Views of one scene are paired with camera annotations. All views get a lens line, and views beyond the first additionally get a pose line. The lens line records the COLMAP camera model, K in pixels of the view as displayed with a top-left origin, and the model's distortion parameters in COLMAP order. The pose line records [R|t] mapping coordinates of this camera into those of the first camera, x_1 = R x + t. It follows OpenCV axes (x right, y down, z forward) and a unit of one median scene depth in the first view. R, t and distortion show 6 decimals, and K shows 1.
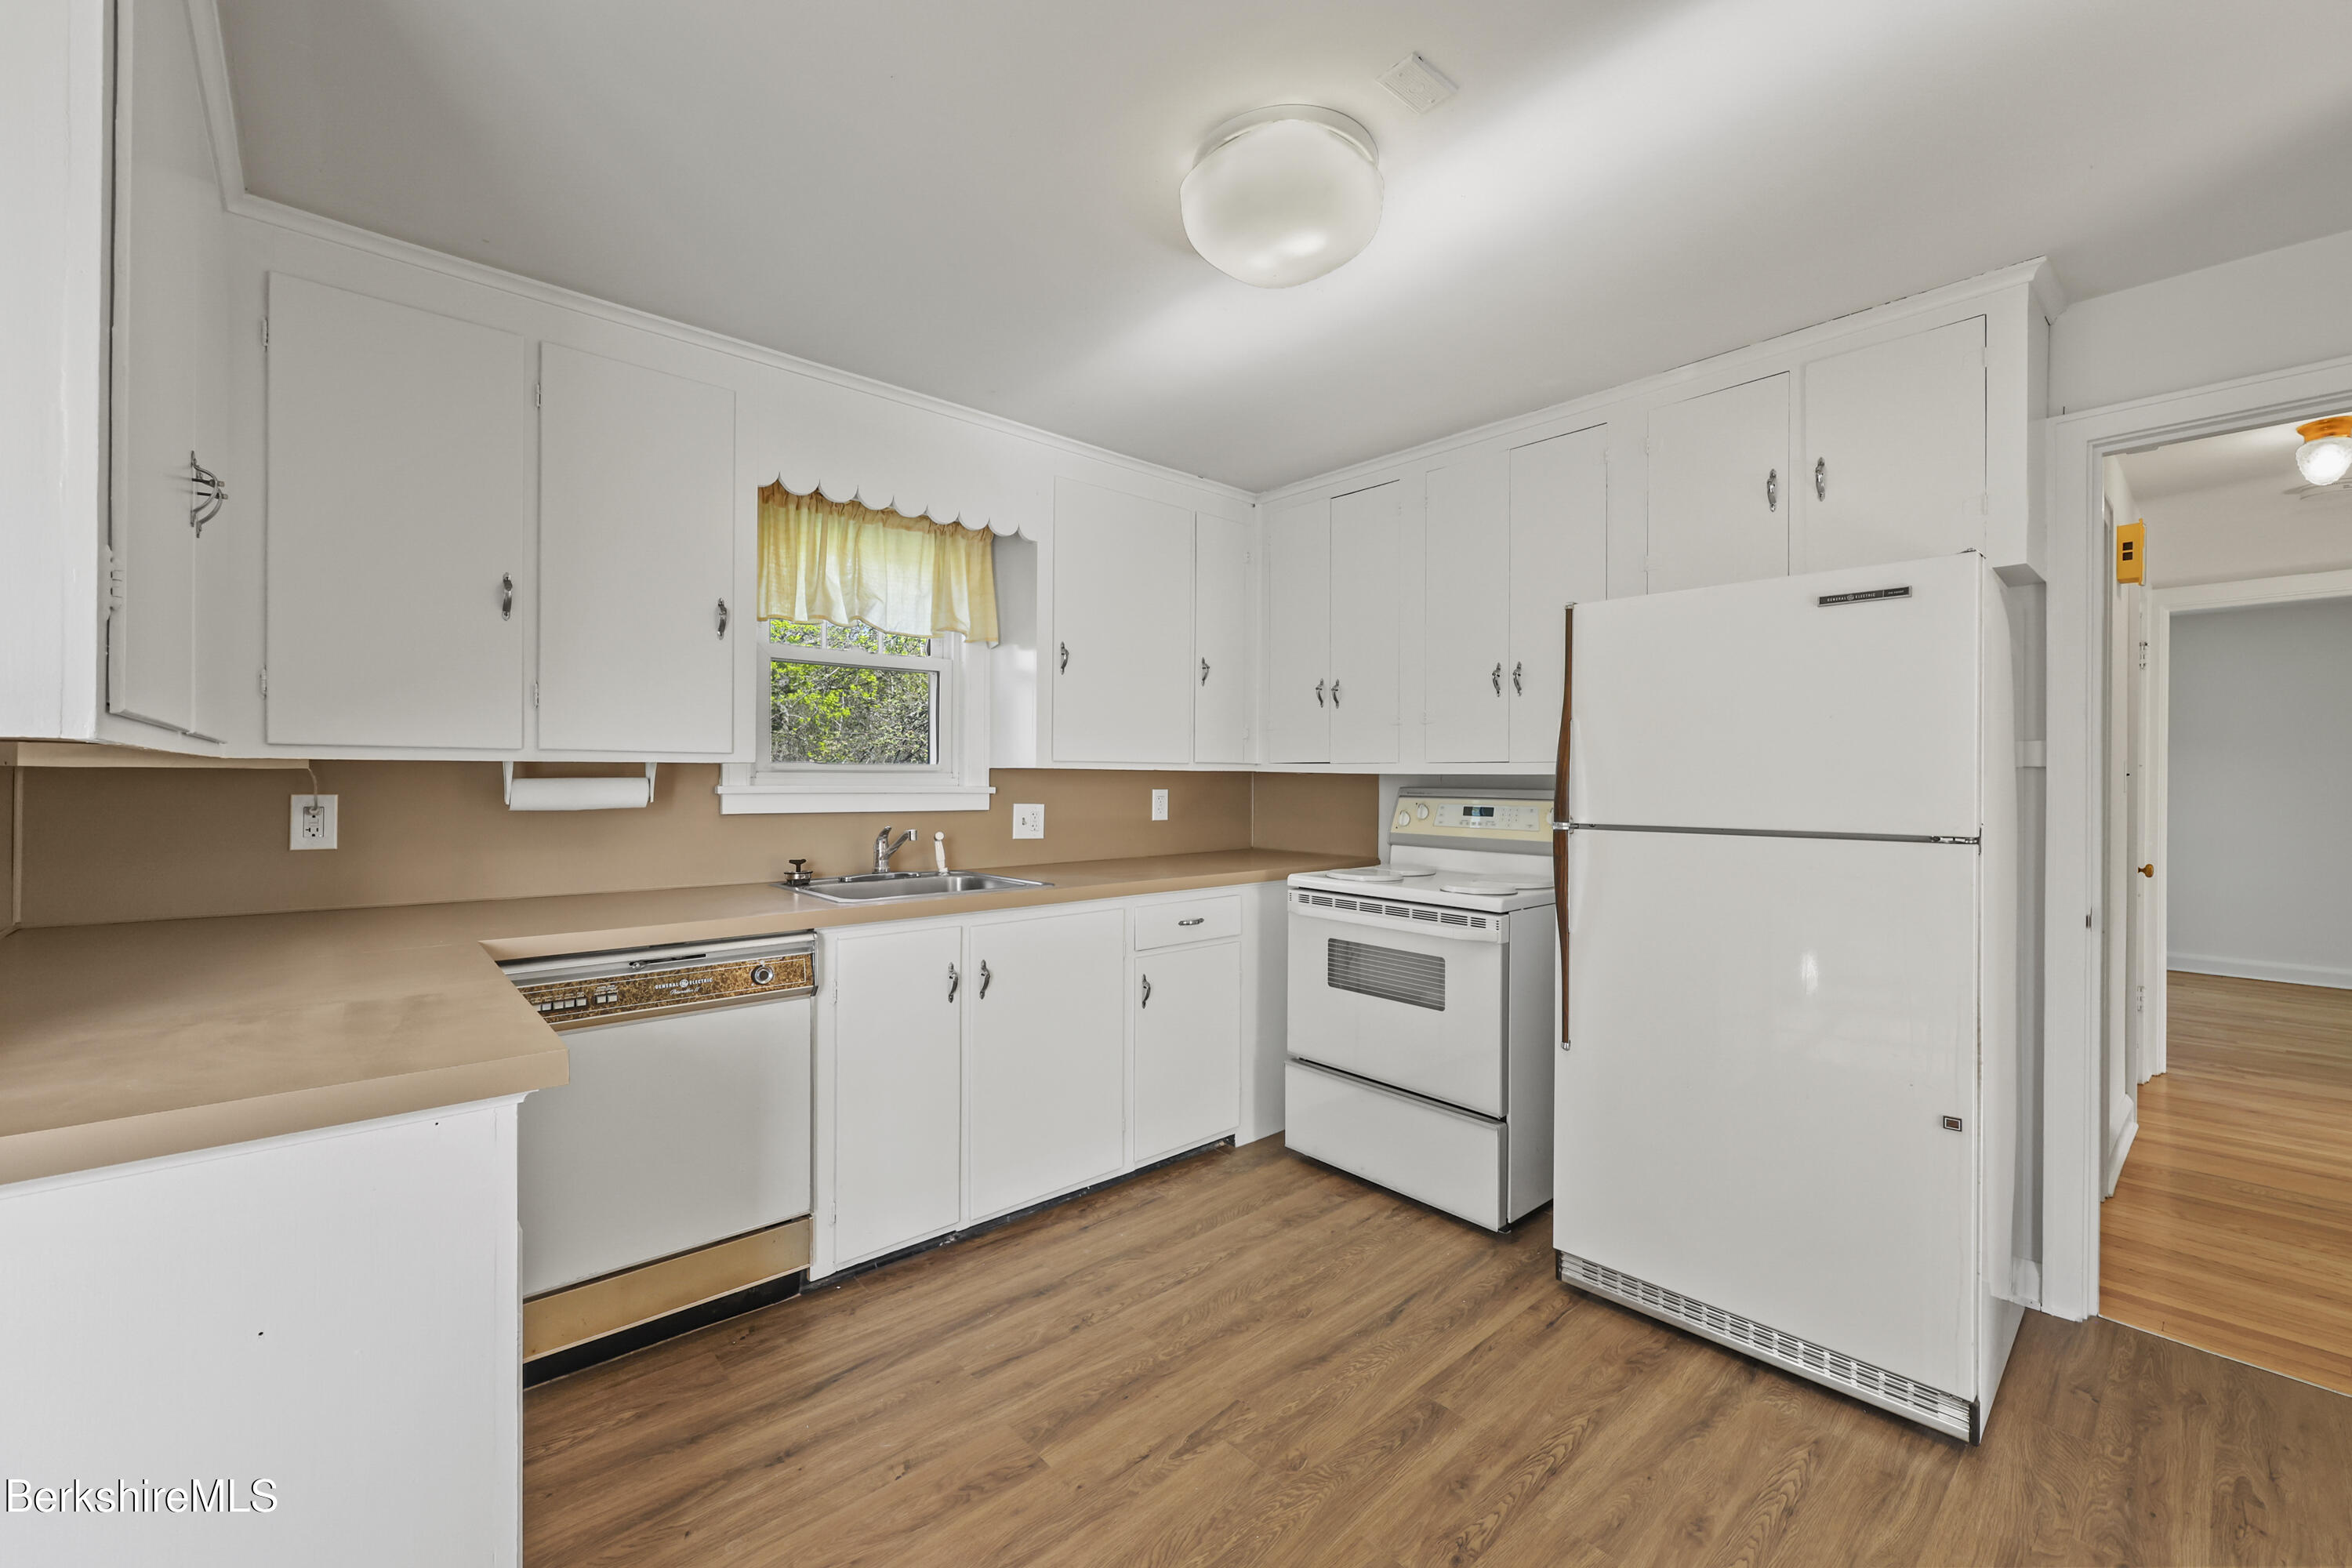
lens RADIAL K [[966.0, 0, 1172.3], [0, 966.0, 778.3], [0, 0, 1]] dist [0.000250, 0.000296]
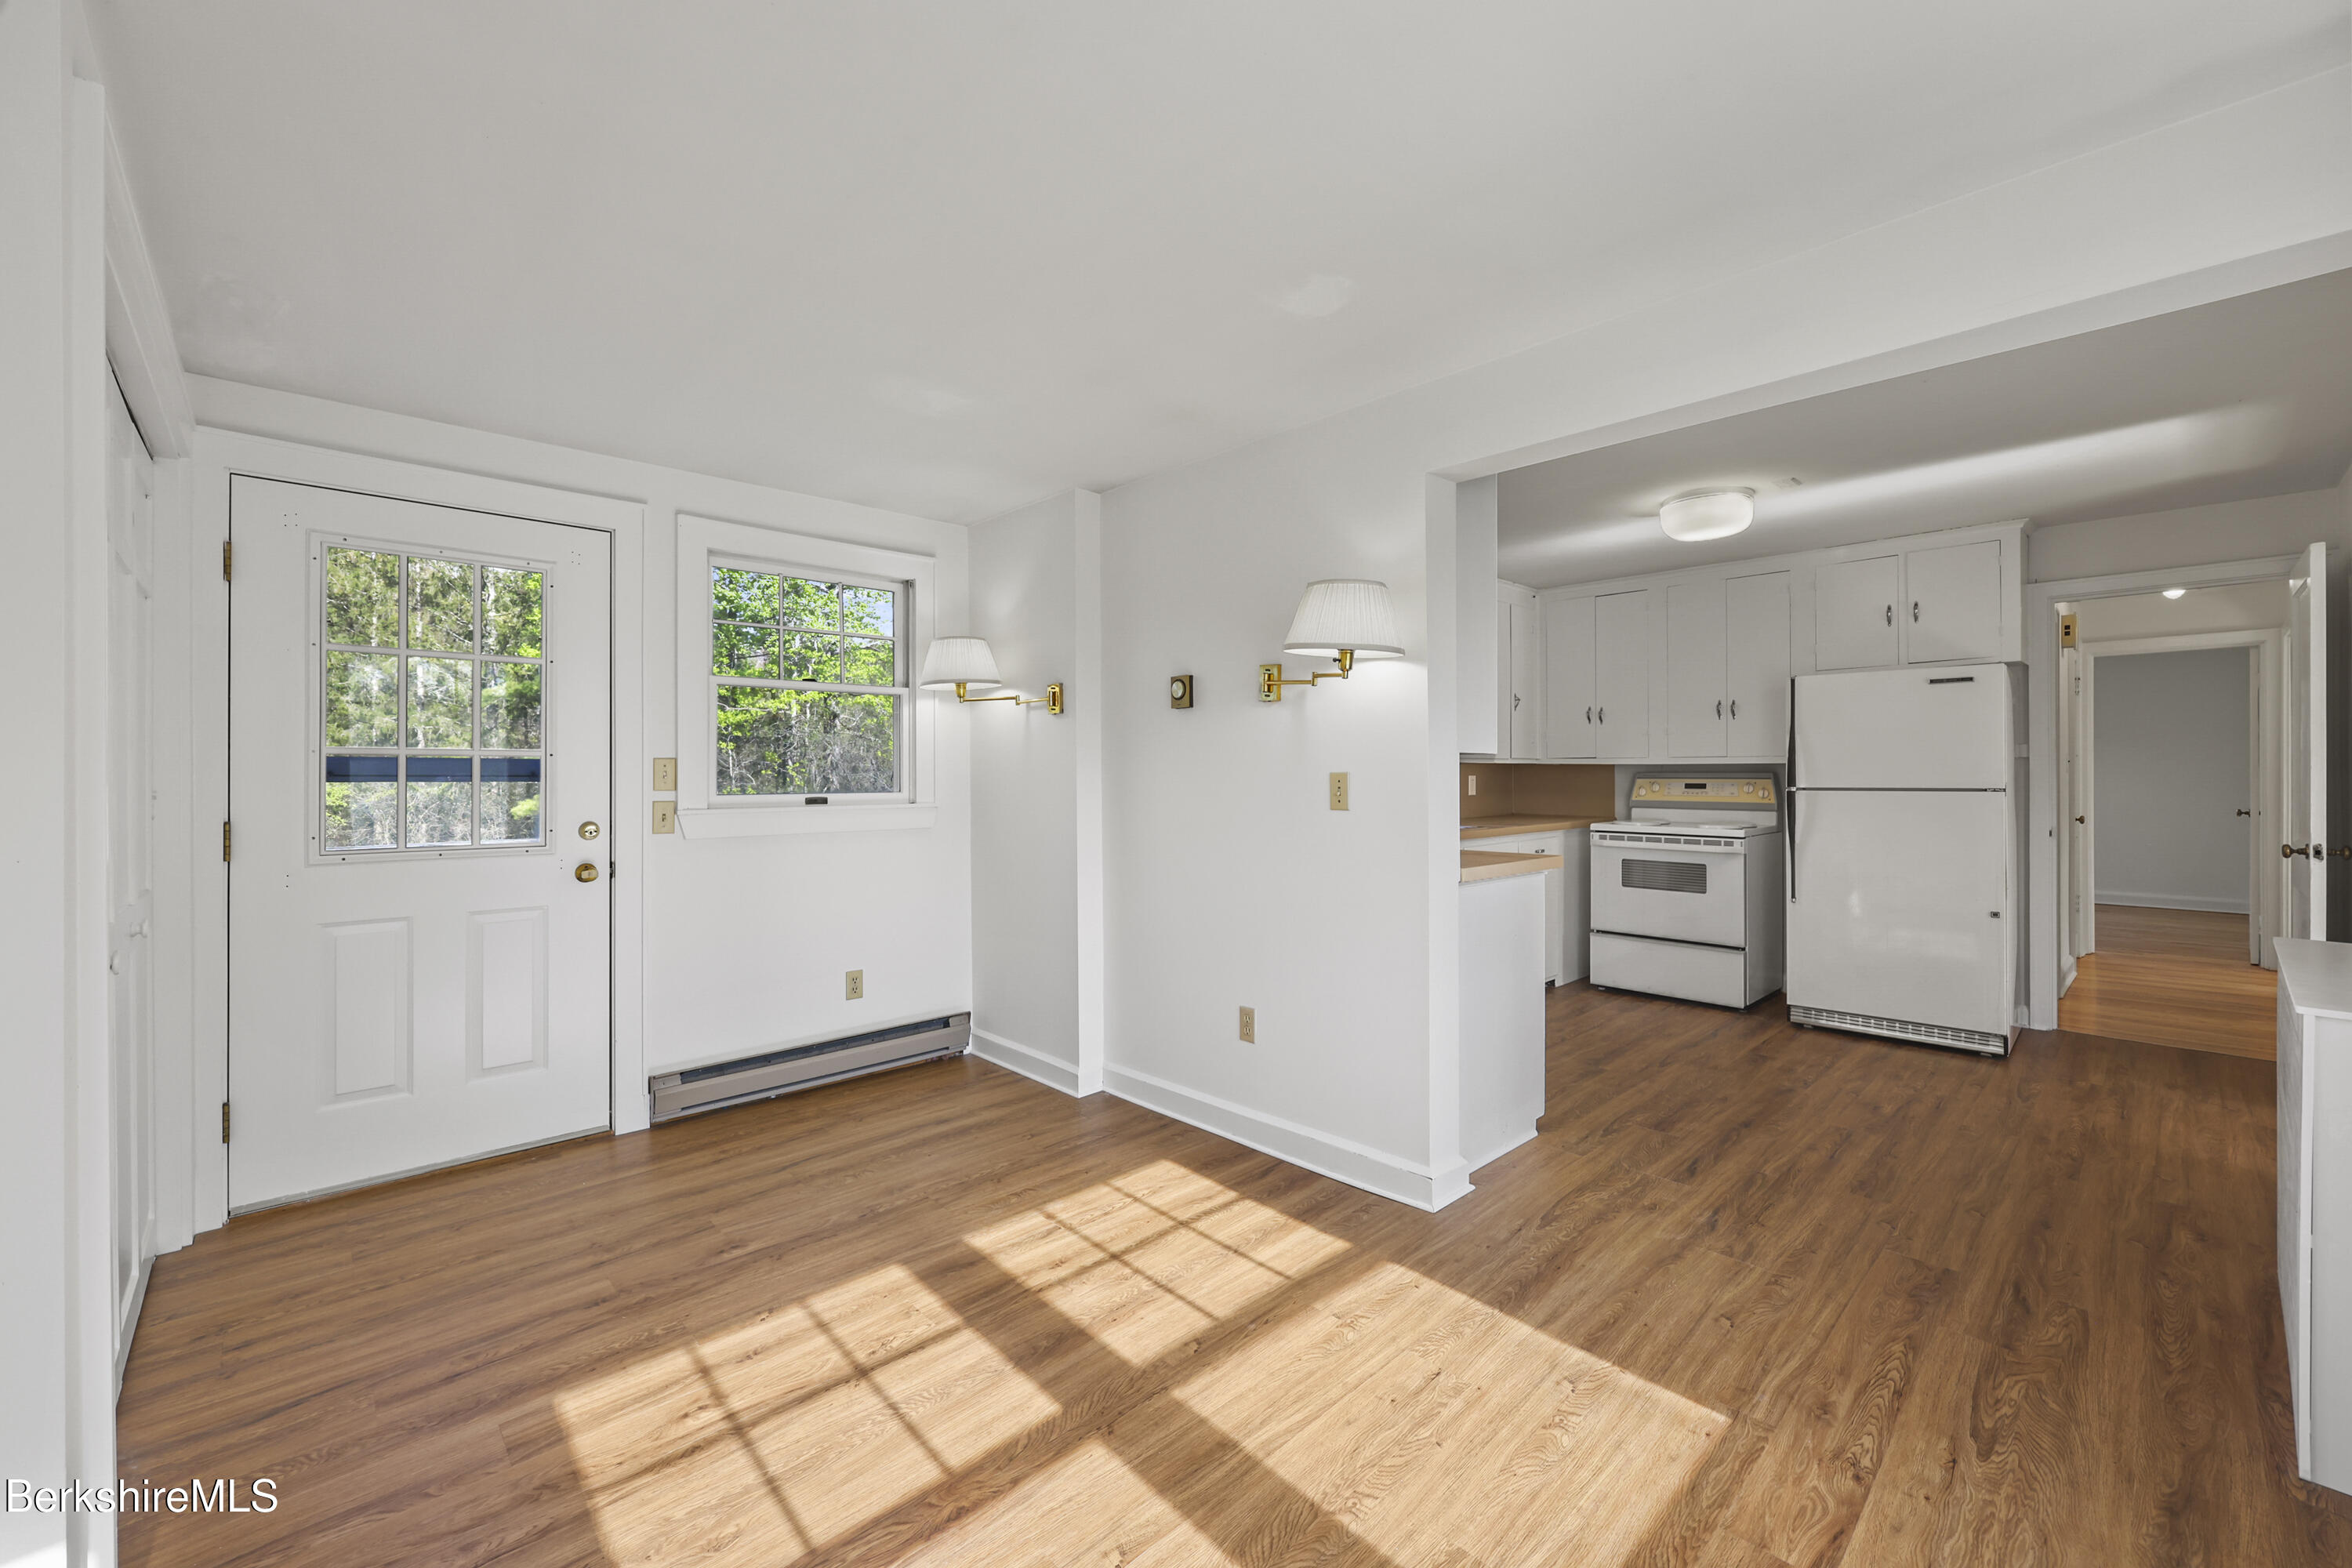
lens RADIAL K [[956.0, 0, 1182.4], [0, 956.0, 772.4], [0, 0, 1]] dist [0.001455, 0.000004]
pose [[0.999450, -0.008392, 0.032086, -0.875997], [0.008460, 0.999962, -0.001982, 0.008796], [-0.032068, 0.002252, 0.999483, -0.888241]]
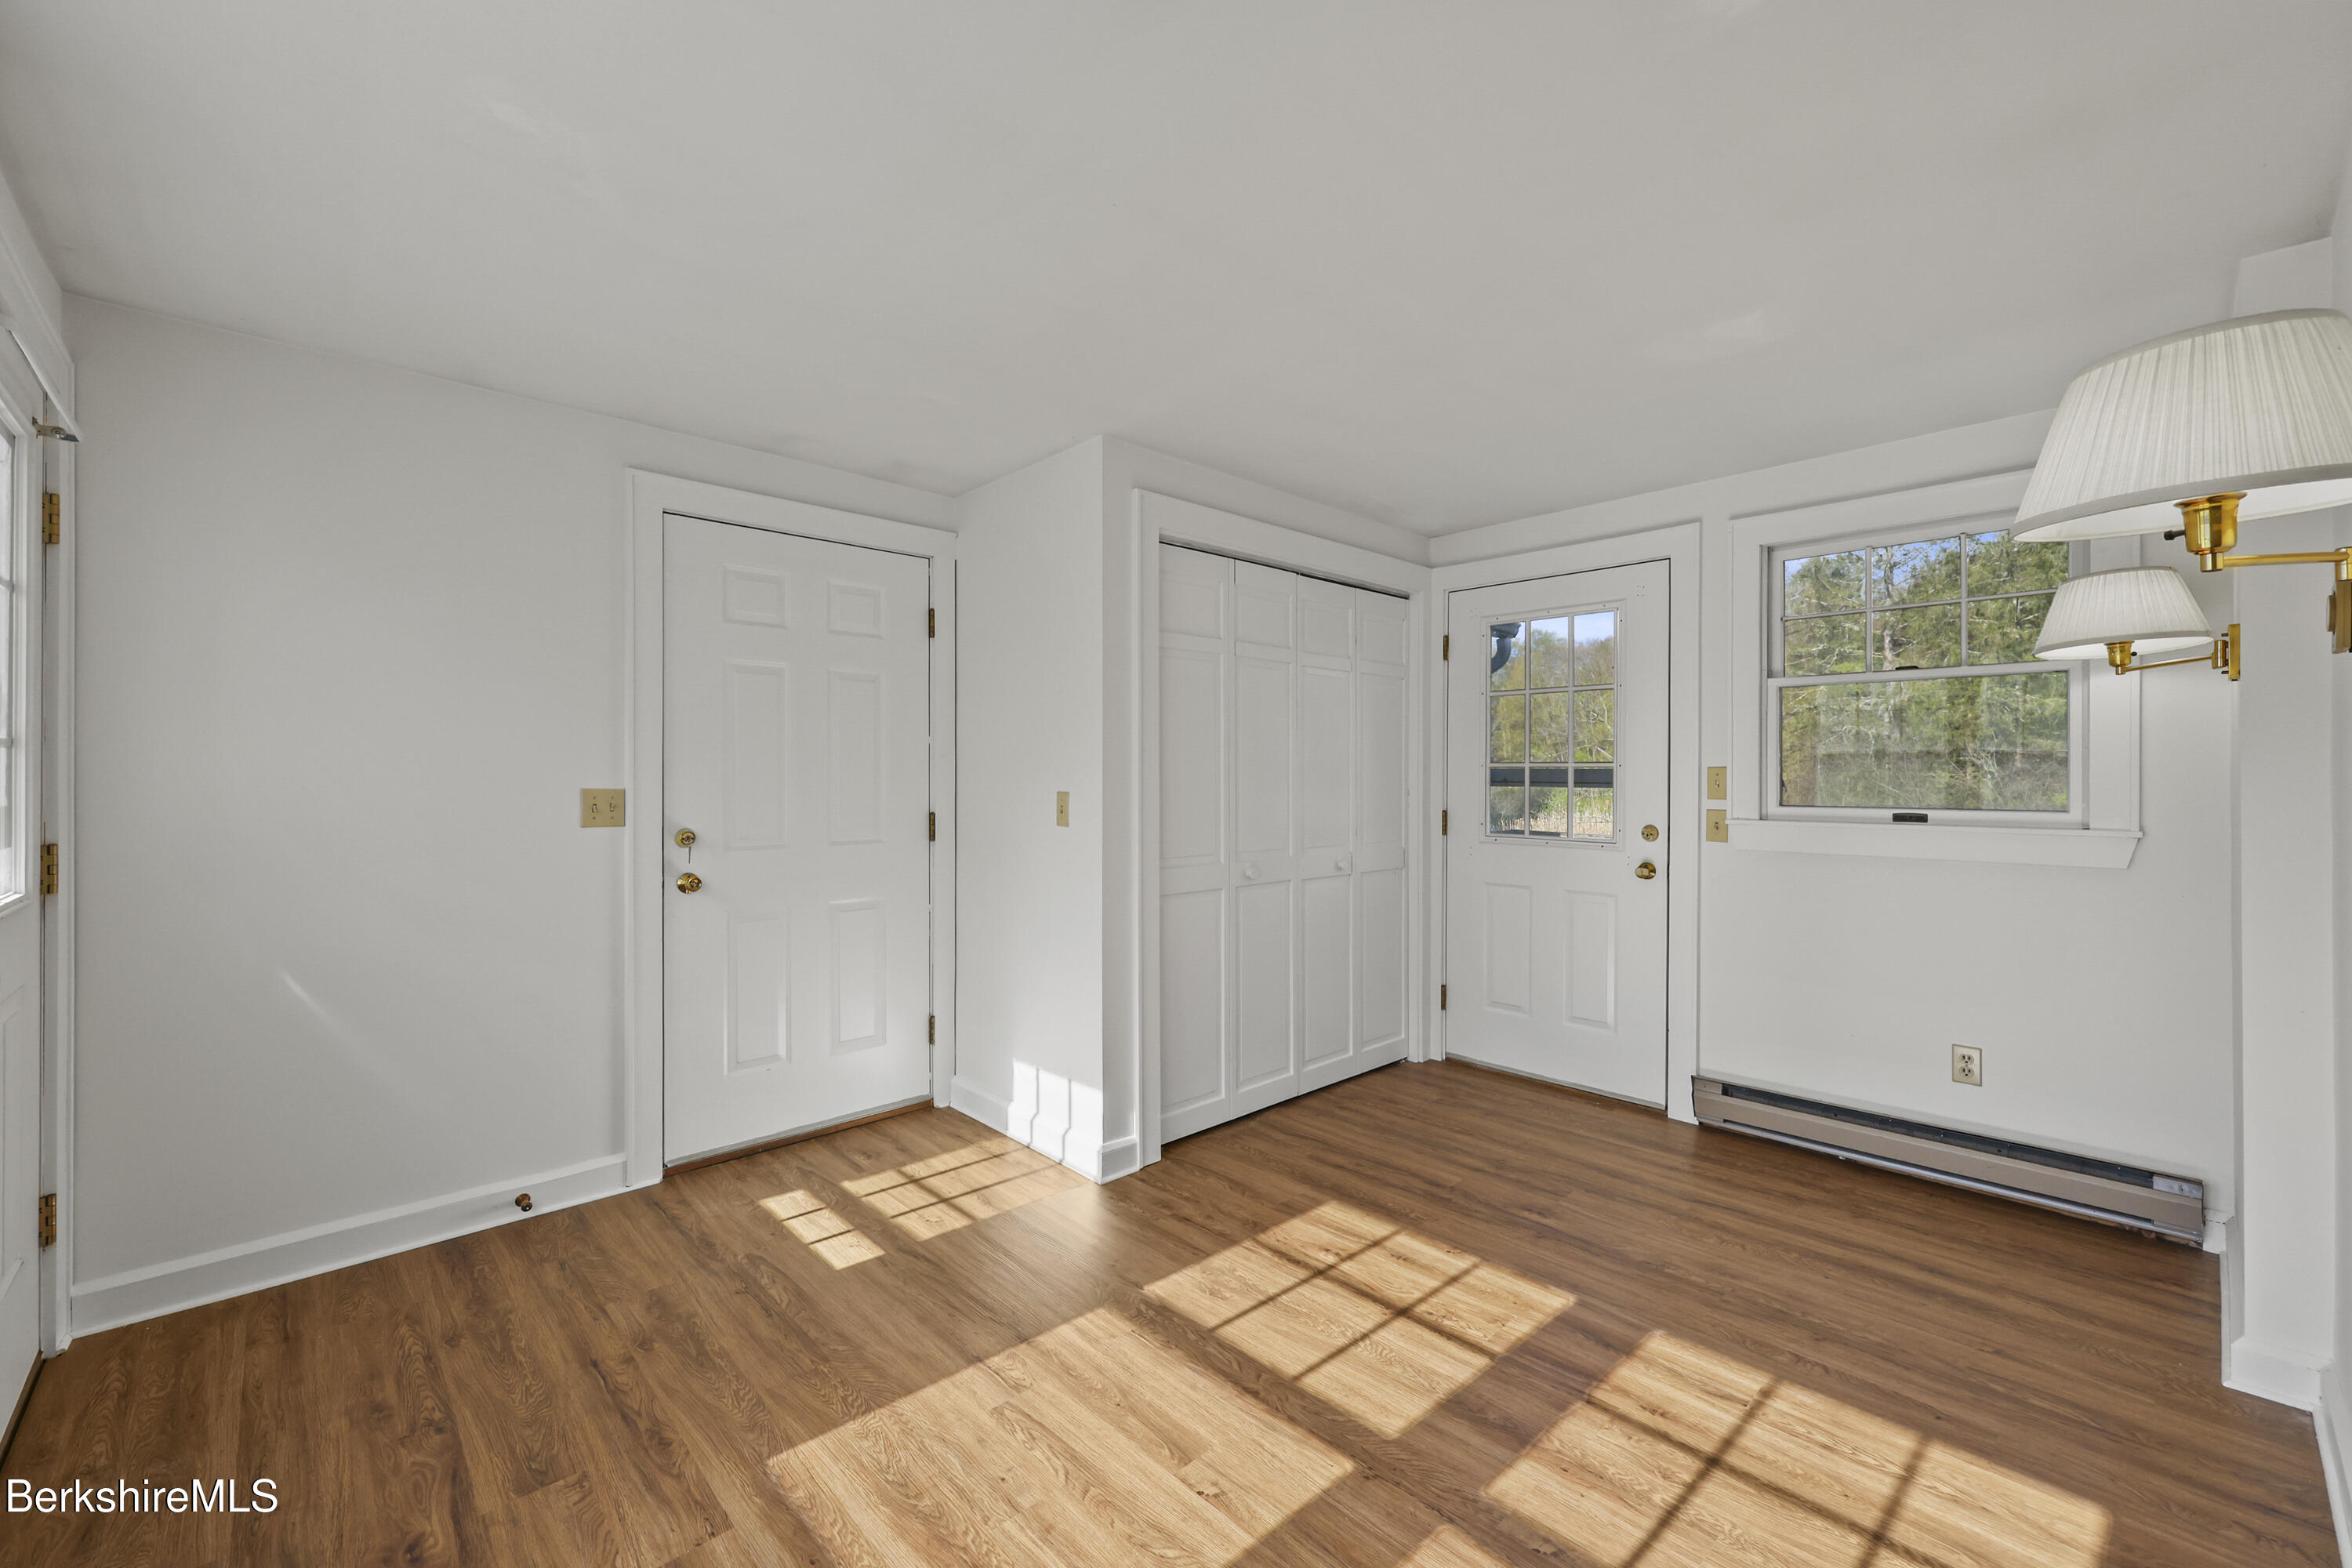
lens RADIAL K [[956.3, 0, 1176.0], [0, 956.3, 784.0], [0, 0, 1]] dist [-0.001328, -0.000270]
pose [[0.018859, 0.002480, -0.999819, -0.184975], [-0.003218, 0.999992, 0.002420, 0.002483], [0.999817, 0.003172, 0.018866, -0.281158]]
